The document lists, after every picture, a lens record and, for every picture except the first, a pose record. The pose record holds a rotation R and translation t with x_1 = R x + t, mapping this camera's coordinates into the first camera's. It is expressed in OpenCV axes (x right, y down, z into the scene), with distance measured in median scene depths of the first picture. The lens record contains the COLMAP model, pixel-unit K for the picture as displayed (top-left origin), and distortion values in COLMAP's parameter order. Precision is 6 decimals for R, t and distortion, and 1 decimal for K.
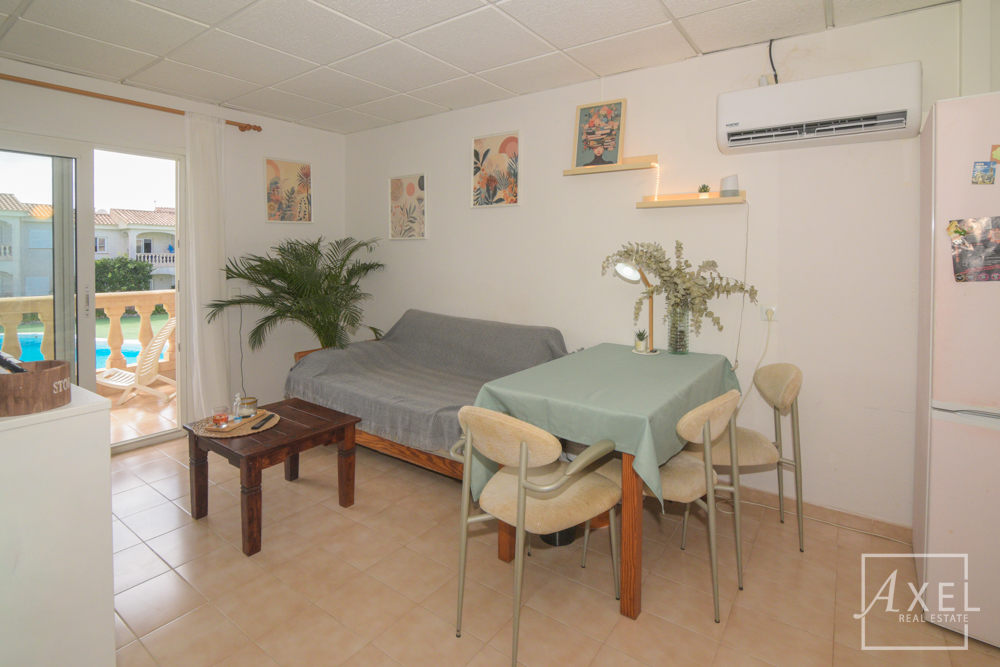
lens RADIAL K [[466.4, 0, 521.6], [0, 466.4, 252.9], [0, 0, 1]] dist [-0.020563, 0.002477]
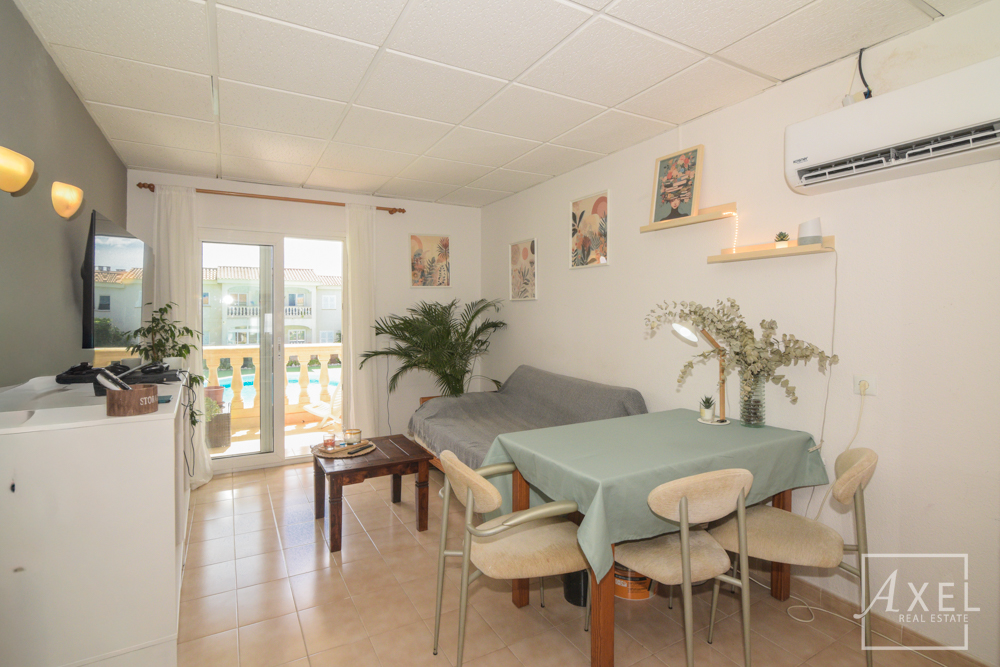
lens RADIAL K [[466.4, 0, 543.1], [0, 466.4, 305.9], [0, 0, 1]] dist [-0.020563, 0.002477]
pose [[0.918843, -0.010244, -0.394491, 0.289321], [0.005288, 0.999893, -0.013647, -0.000493], [0.394589, 0.010454, 0.918798, 0.032044]]
